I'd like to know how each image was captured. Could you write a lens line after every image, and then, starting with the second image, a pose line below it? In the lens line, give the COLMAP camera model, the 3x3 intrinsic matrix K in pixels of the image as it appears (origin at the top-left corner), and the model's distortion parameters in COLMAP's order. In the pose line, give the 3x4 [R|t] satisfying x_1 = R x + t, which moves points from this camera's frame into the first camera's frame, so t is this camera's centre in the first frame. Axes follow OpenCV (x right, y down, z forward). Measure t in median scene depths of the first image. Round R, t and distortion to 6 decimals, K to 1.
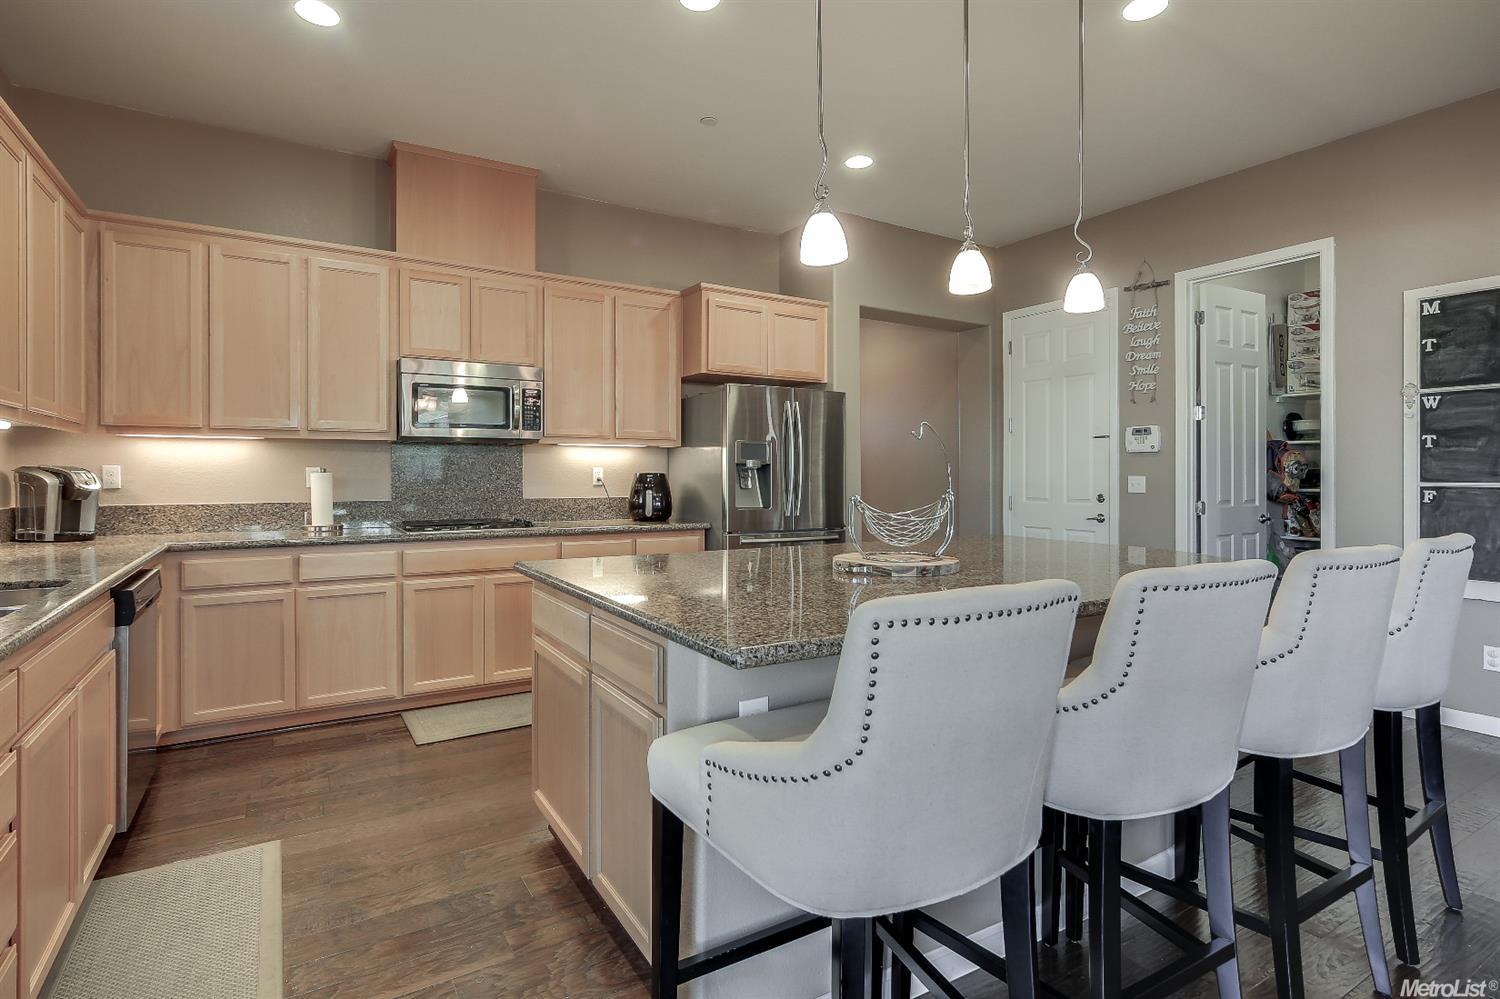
lens RADIAL K [[746.1, 0, 732.9], [0, 746.1, 479.1], [0, 0, 1]] dist [-0.006767, 0.001498]
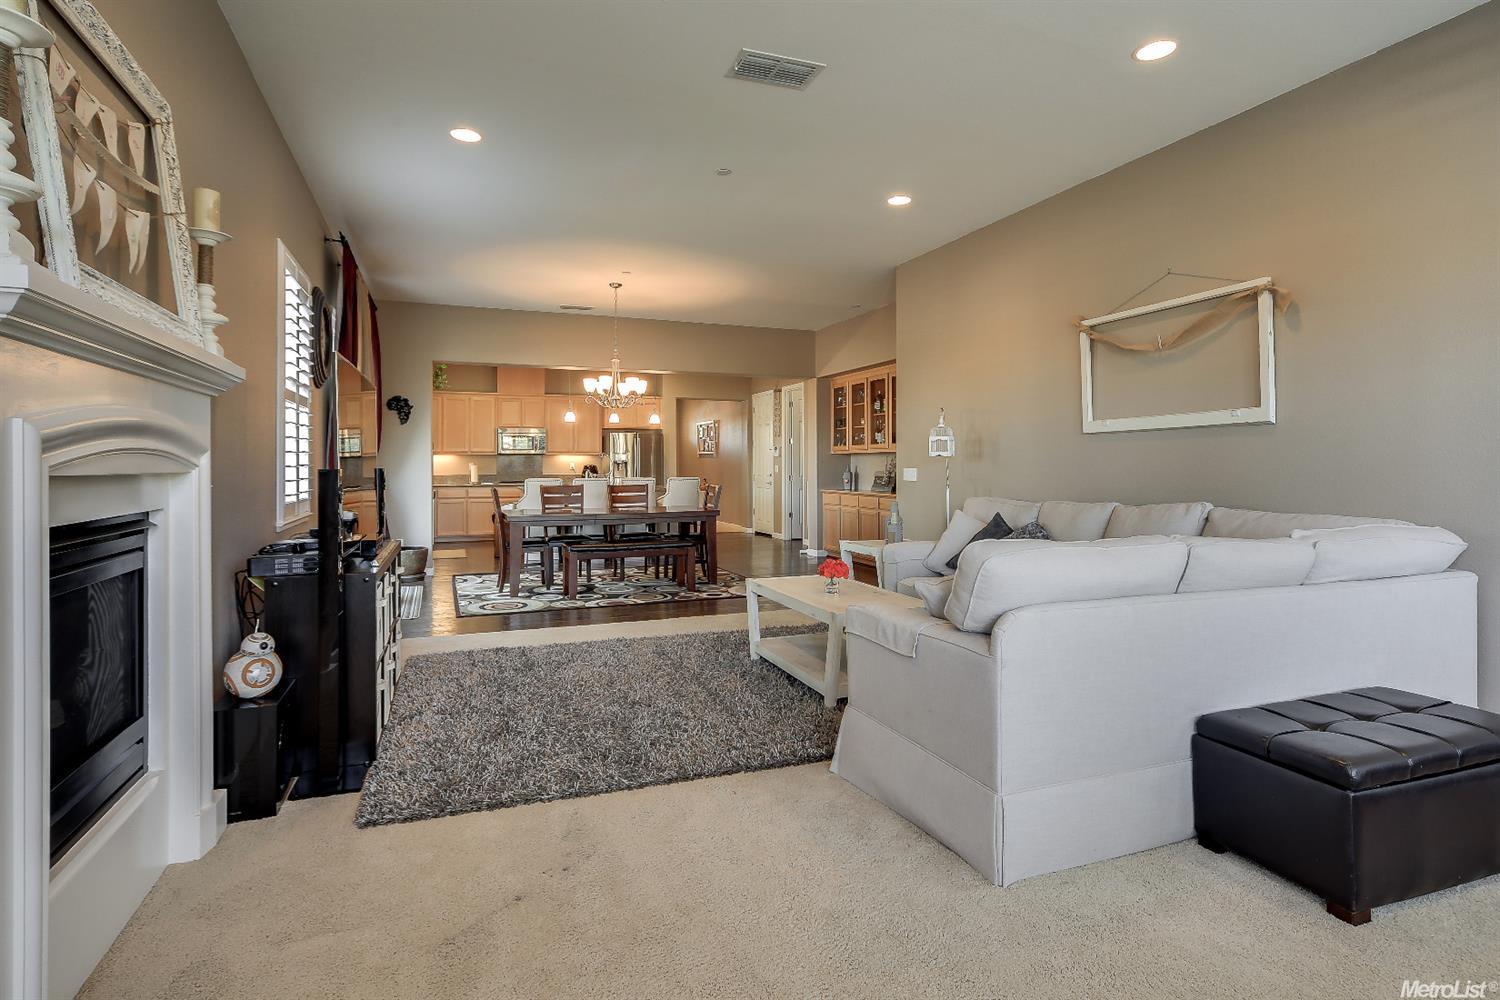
lens RADIAL K [[746.1, 0, 753.4], [0, 746.1, 464.2], [0, 0, 1]] dist [-0.006767, 0.001498]
pose [[0.989152, -0.002992, -0.146865, 0.970735], [0.001788, 0.999964, -0.008331, 0.014119], [0.146885, 0.007978, 0.989121, -1.750947]]
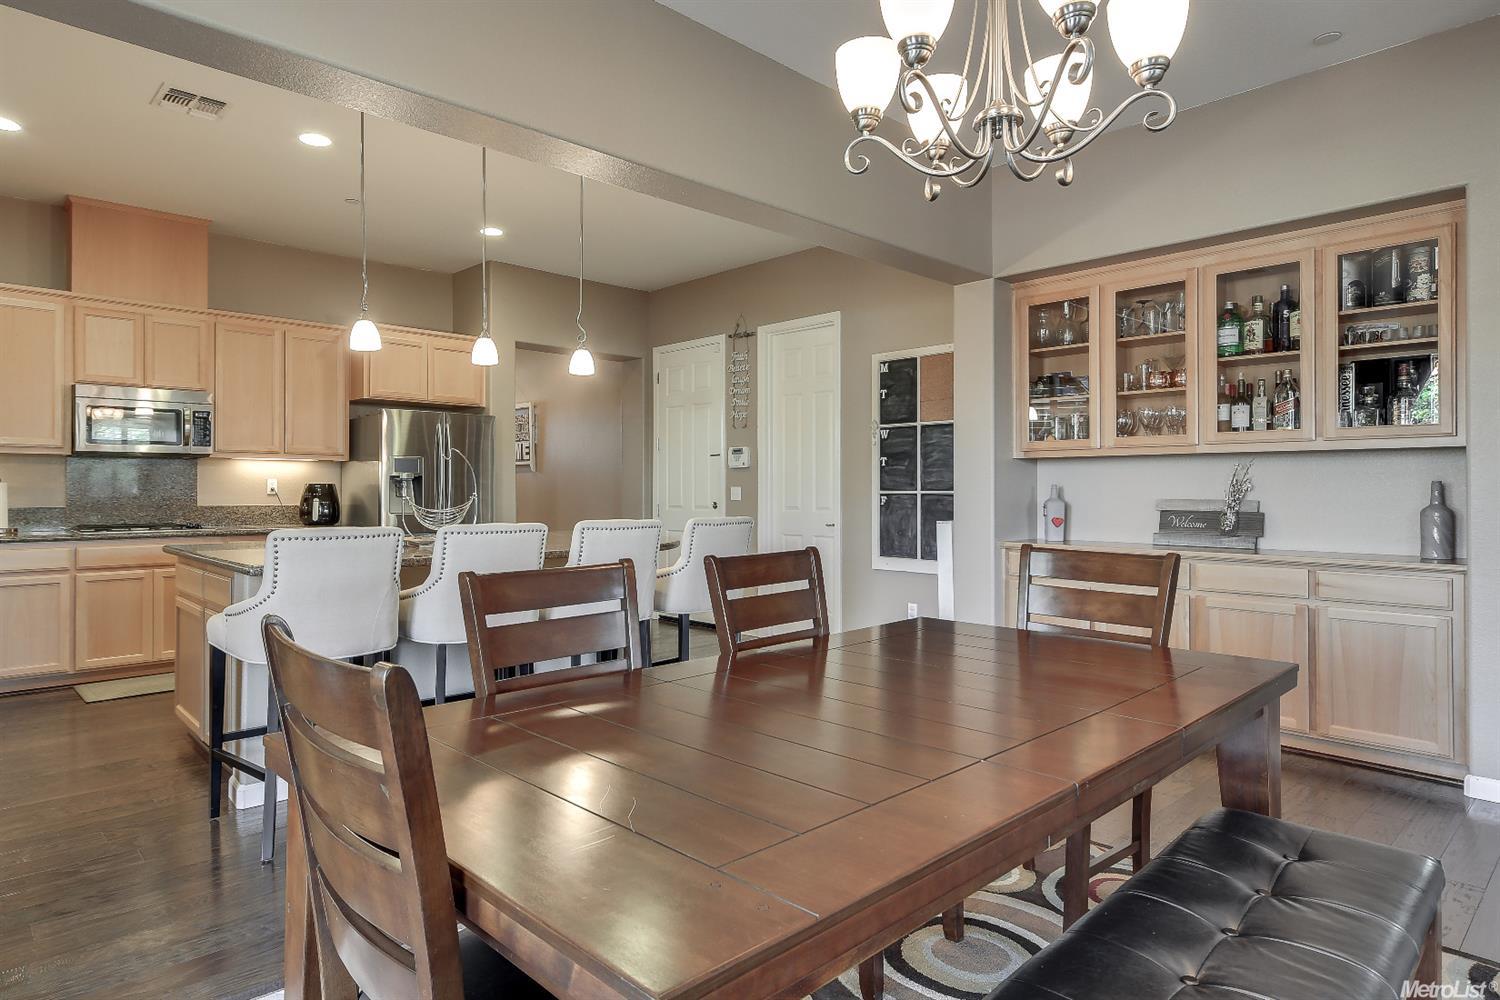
lens RADIAL K [[909.4, 0, 720.2], [0, 909.4, 487.7], [0, 0, 1]] dist [0.003249, 0.003219]
pose [[0.982392, 0.001189, 0.186829, 0.262105], [0.000448, 0.999962, -0.008722, 0.011711], [-0.186833, 0.008652, 0.982354, -0.552909]]
